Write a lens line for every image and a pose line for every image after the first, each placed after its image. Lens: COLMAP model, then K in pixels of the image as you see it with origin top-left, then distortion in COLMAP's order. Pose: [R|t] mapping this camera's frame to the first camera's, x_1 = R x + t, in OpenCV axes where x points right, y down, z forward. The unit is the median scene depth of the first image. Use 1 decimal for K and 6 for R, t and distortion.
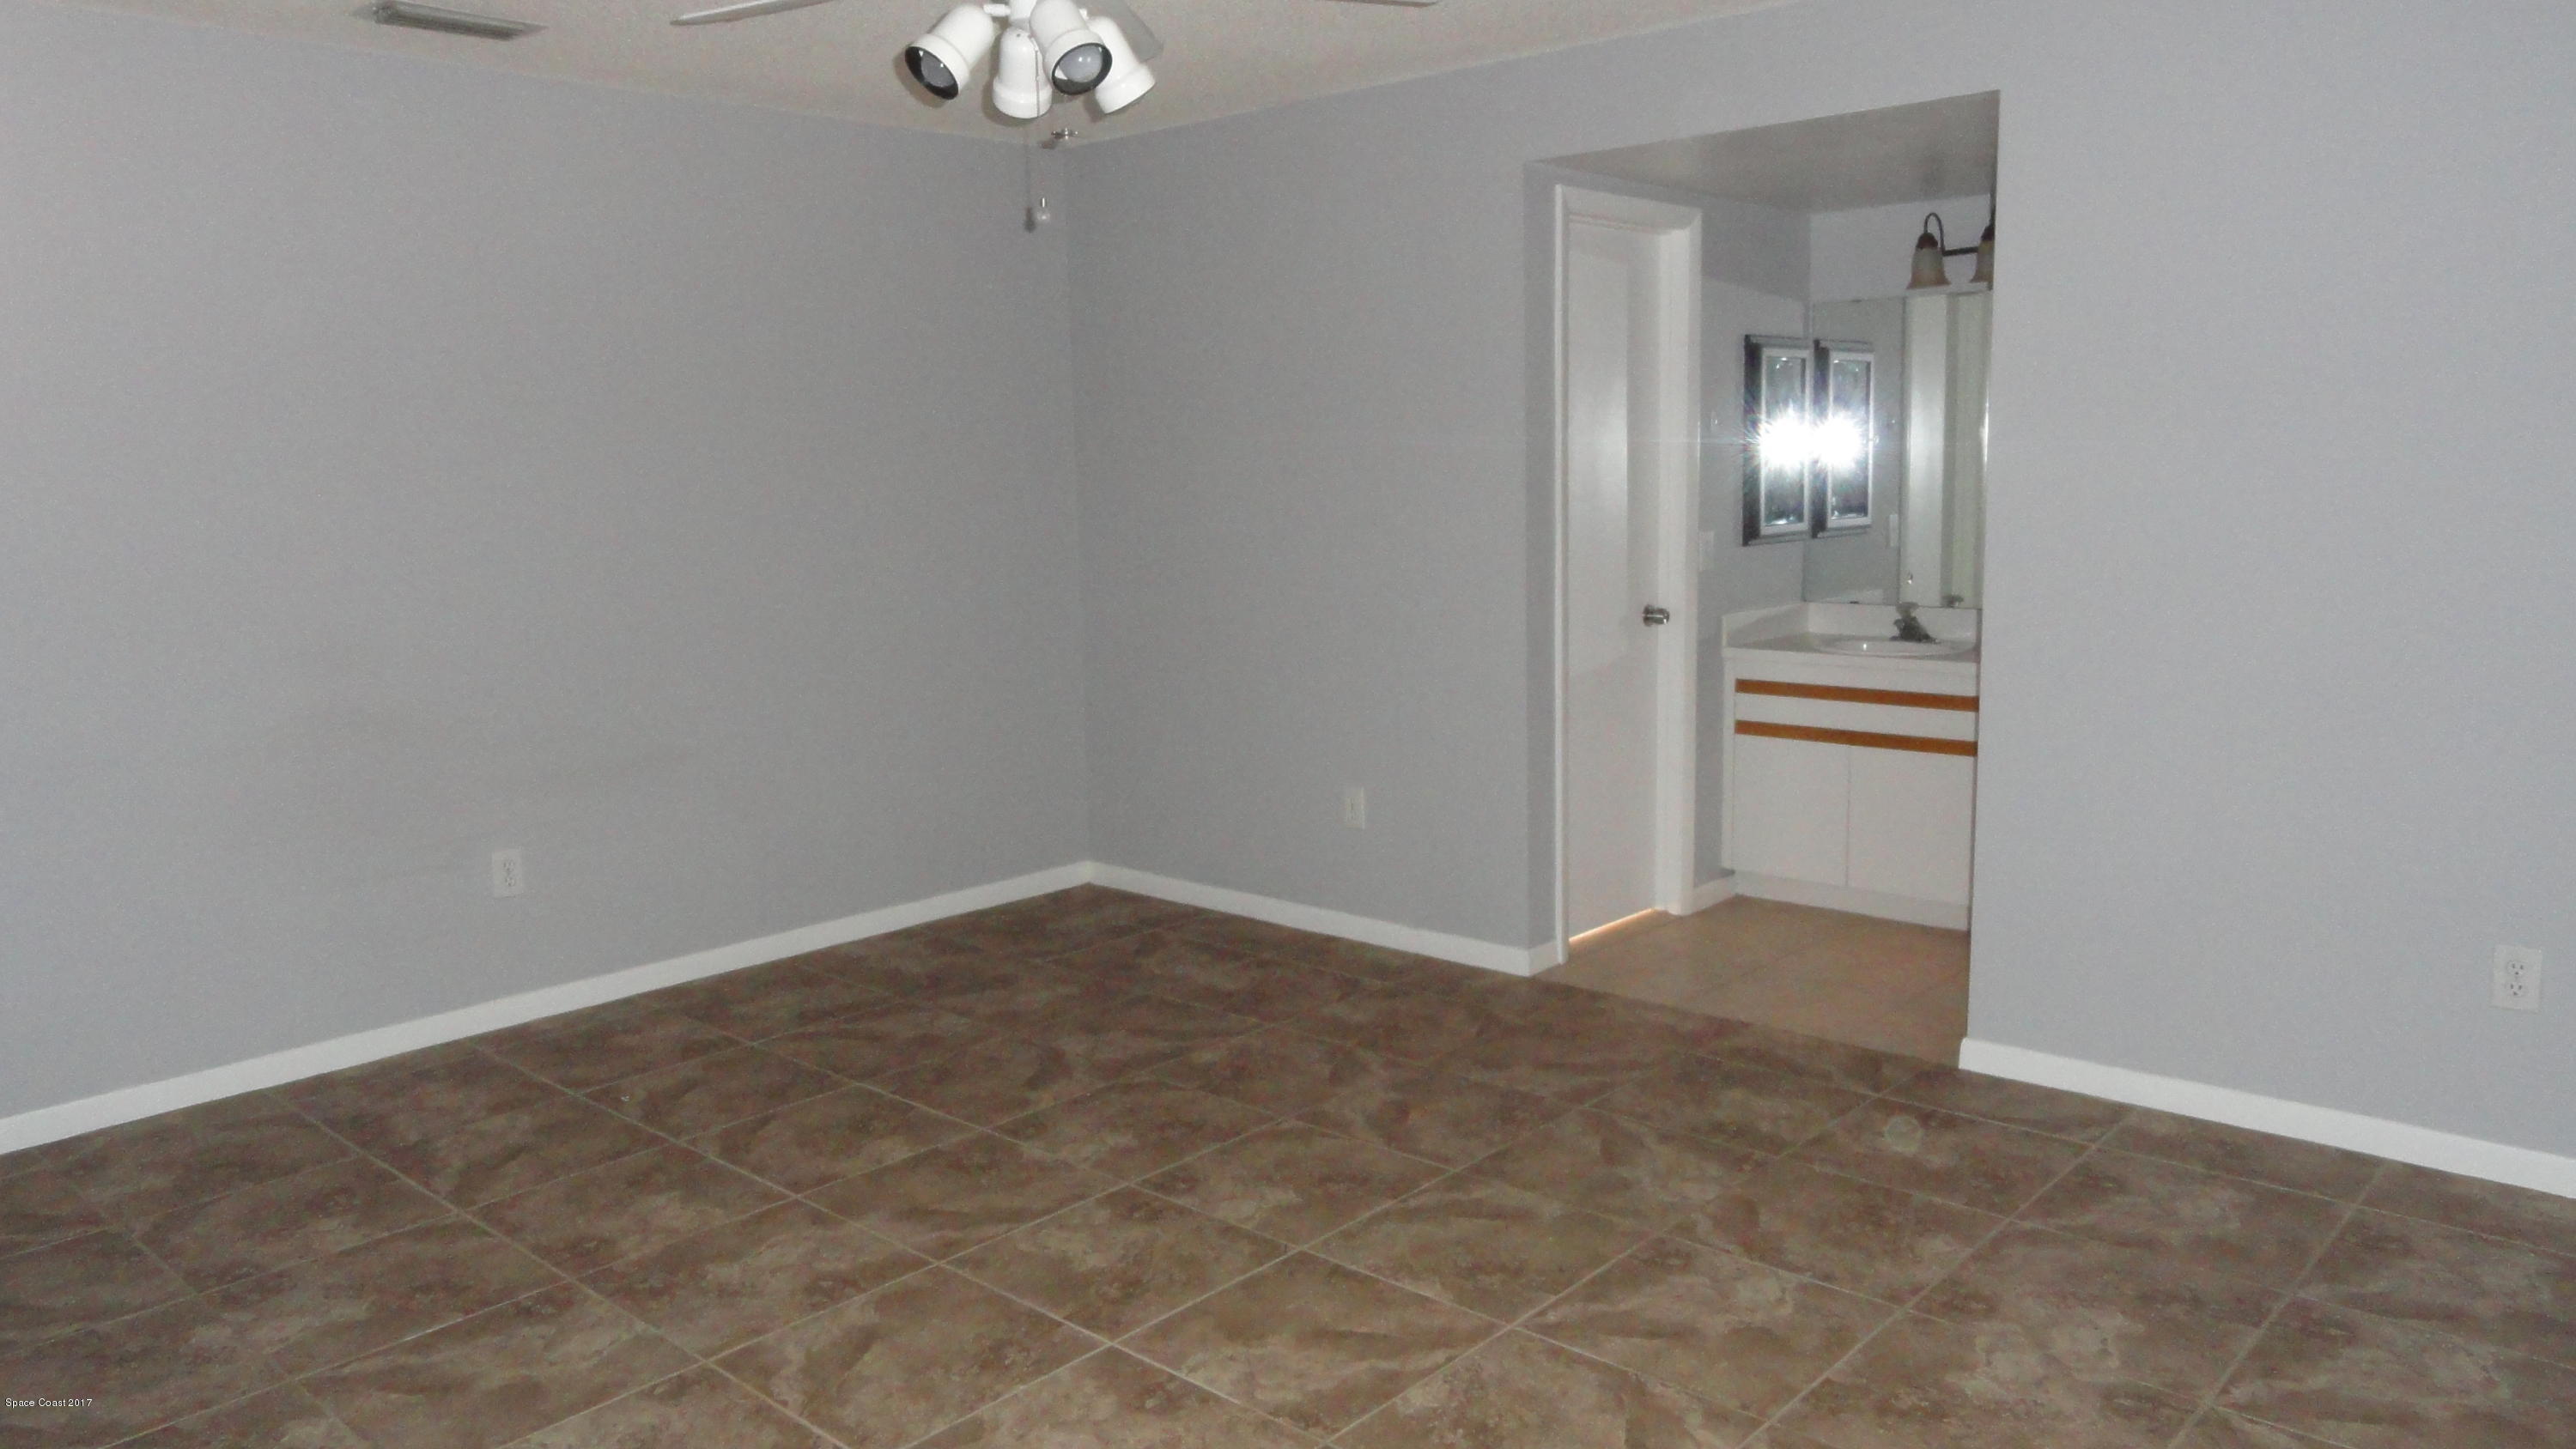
lens RADIAL K [[1800.3, 0, 1289.0], [0, 1800.3, 730.1], [0, 0, 1]] dist [-0.007875, 0.017669]
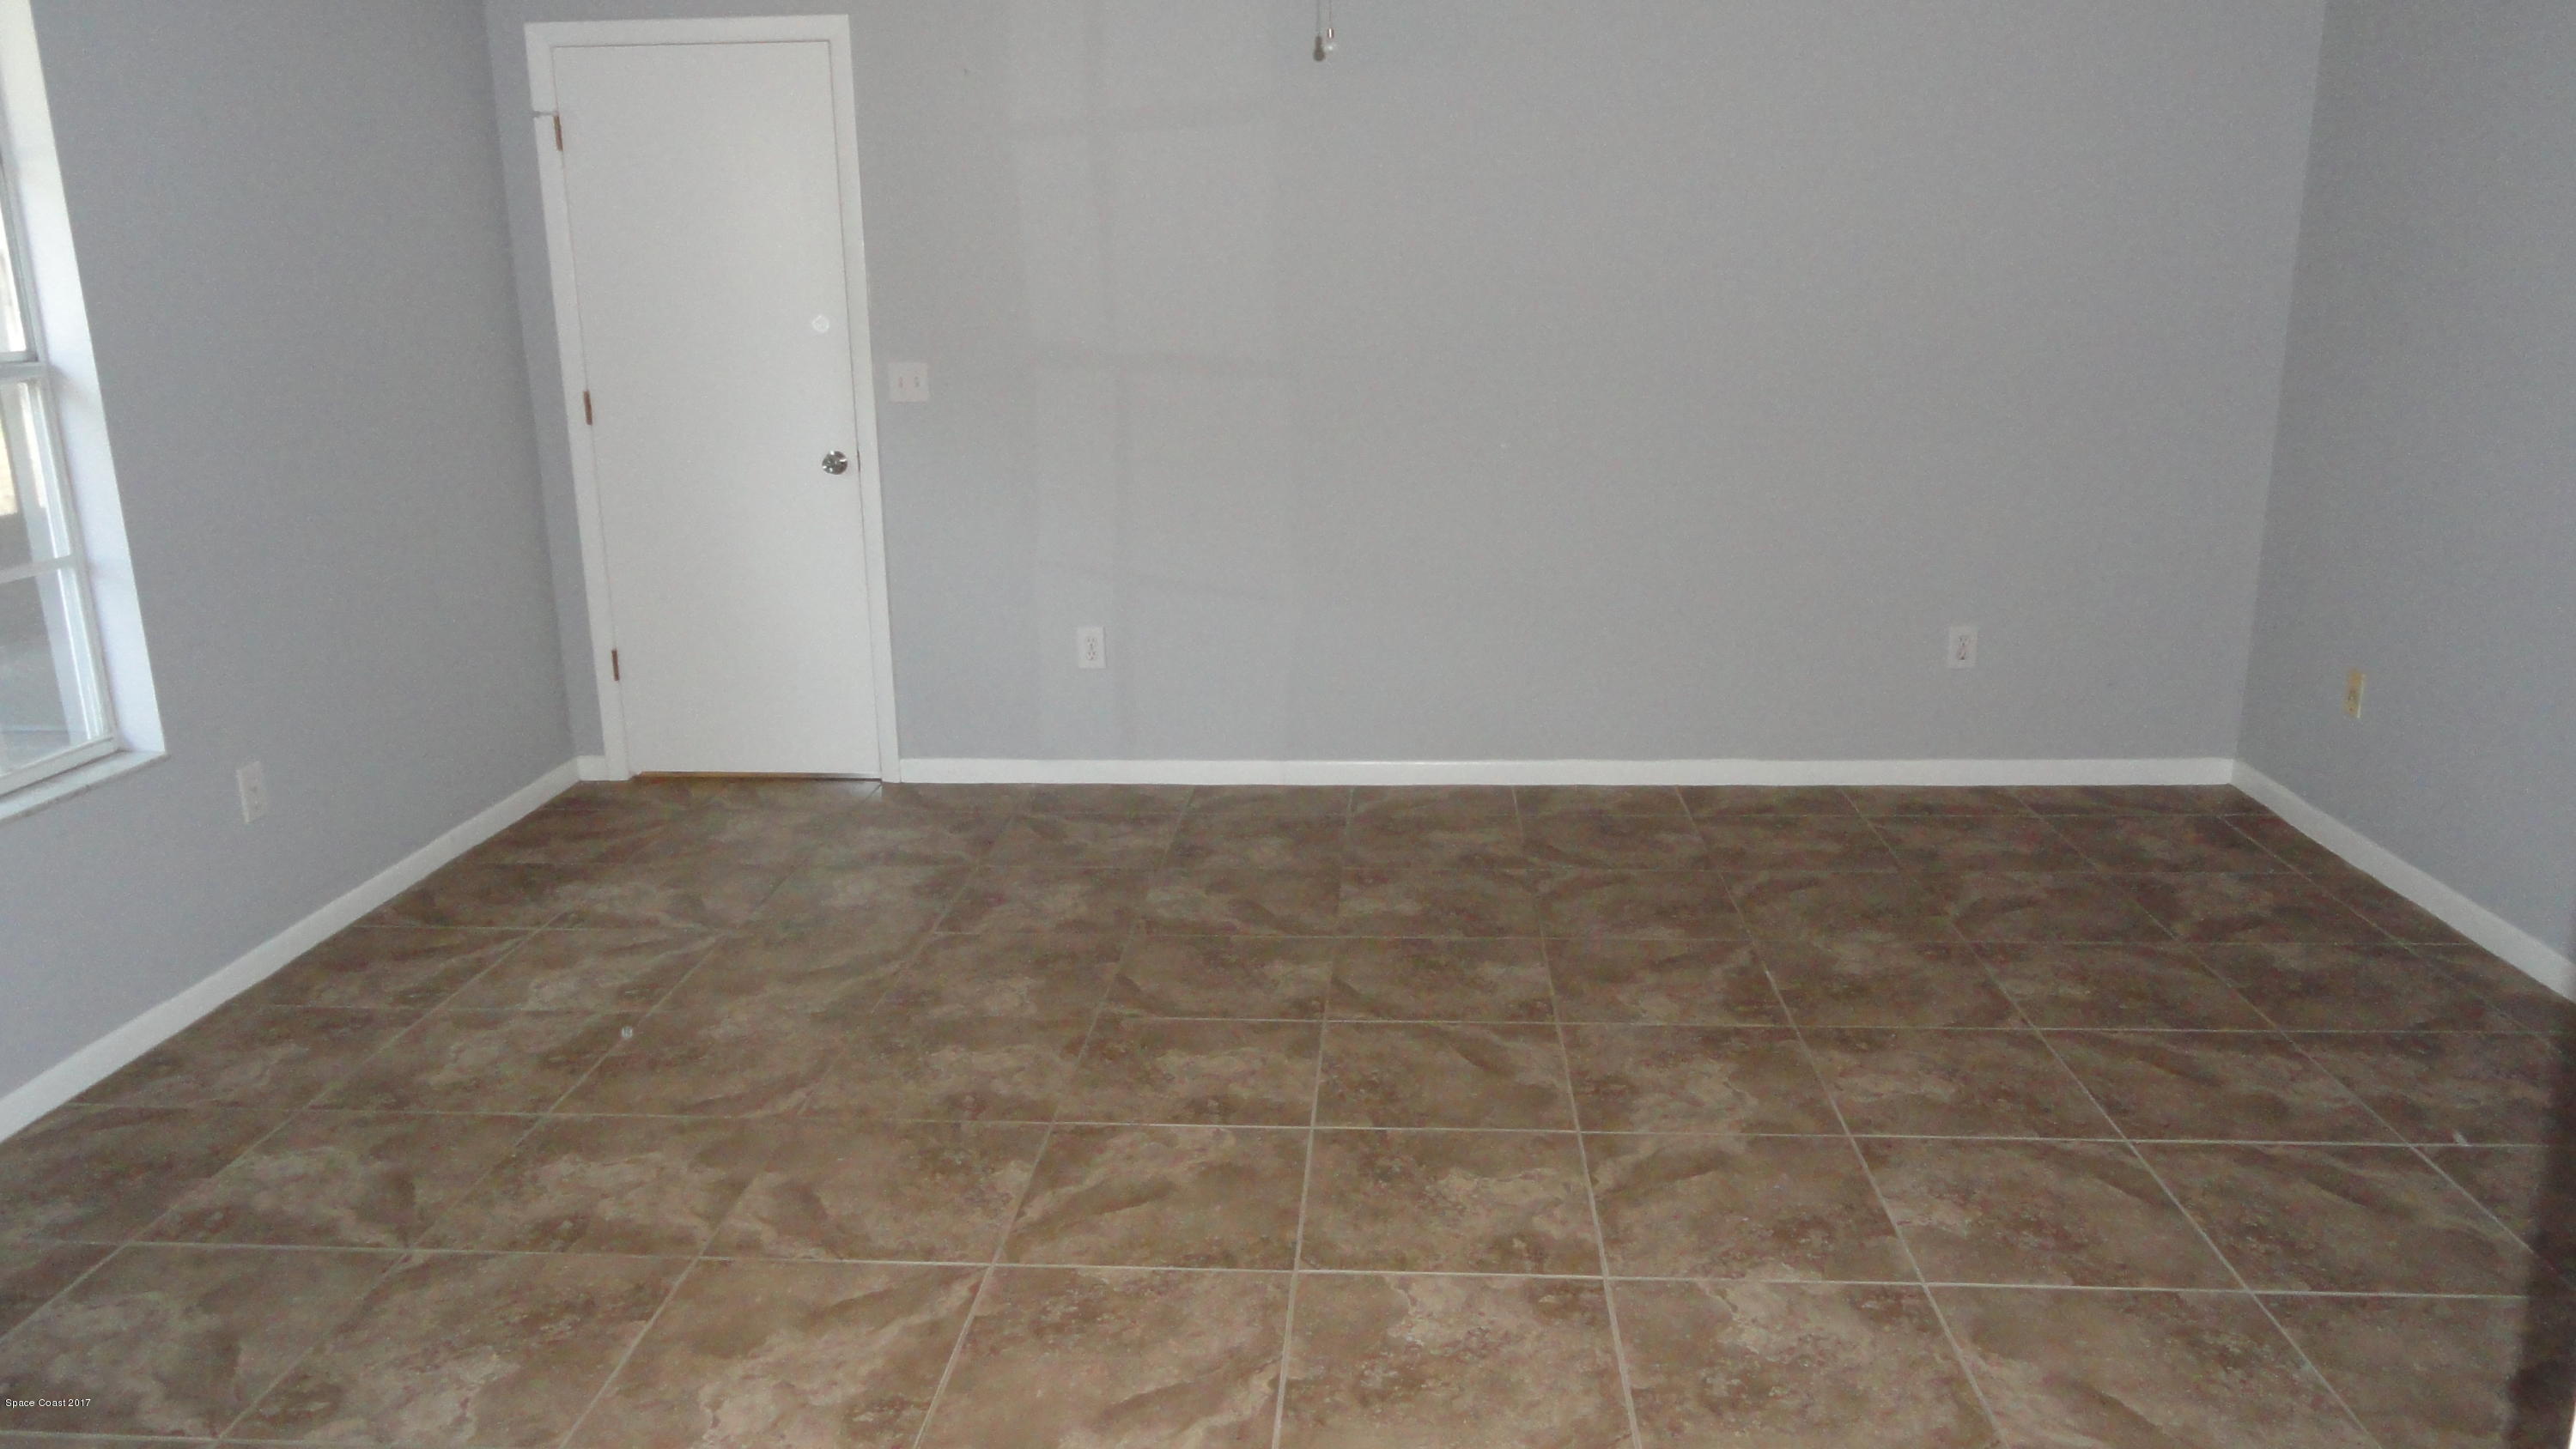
lens RADIAL K [[1800.3, 0, 1288.0], [0, 1800.3, 723.6], [0, 0, 1]] dist [-0.007875, 0.017669]
pose [[-0.782657, 0.191163, -0.592372, 0.459576], [-0.056690, 0.925827, 0.373672, -0.259616], [0.619866, 0.326039, -0.713768, 1.527360]]
